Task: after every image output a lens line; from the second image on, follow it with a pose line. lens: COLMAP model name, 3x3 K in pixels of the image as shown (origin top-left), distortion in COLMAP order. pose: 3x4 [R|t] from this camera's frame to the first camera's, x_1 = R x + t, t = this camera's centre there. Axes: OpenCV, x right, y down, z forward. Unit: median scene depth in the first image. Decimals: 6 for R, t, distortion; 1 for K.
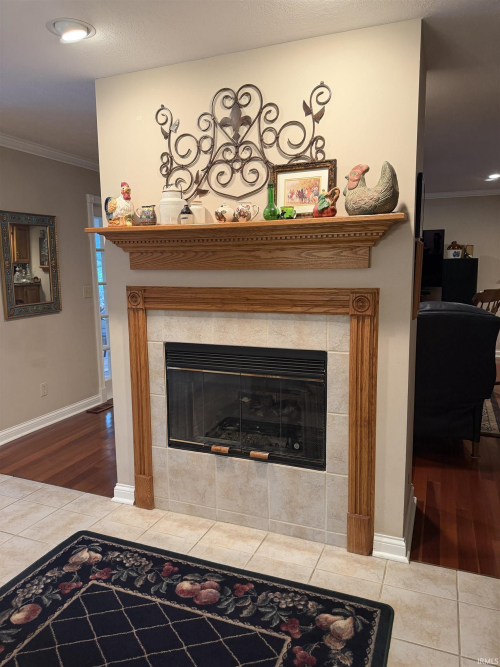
lens RADIAL K [[474.7, 0, 250.2], [0, 474.7, 333.1], [0, 0, 1]] dist [-0.006267, -0.003479]
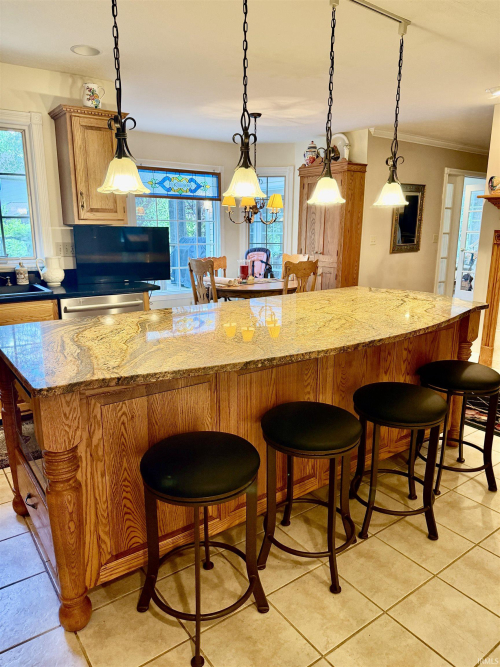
lens RADIAL K [[474.7, 0, 250.6], [0, 474.7, 333.5], [0, 0, 1]] dist [-0.006267, -0.003479]
pose [[0.844785, 0.135393, -0.517693, -0.074114], [-0.092529, 0.989848, 0.107886, 0.155290], [0.527045, -0.043239, 0.848737, -0.853415]]
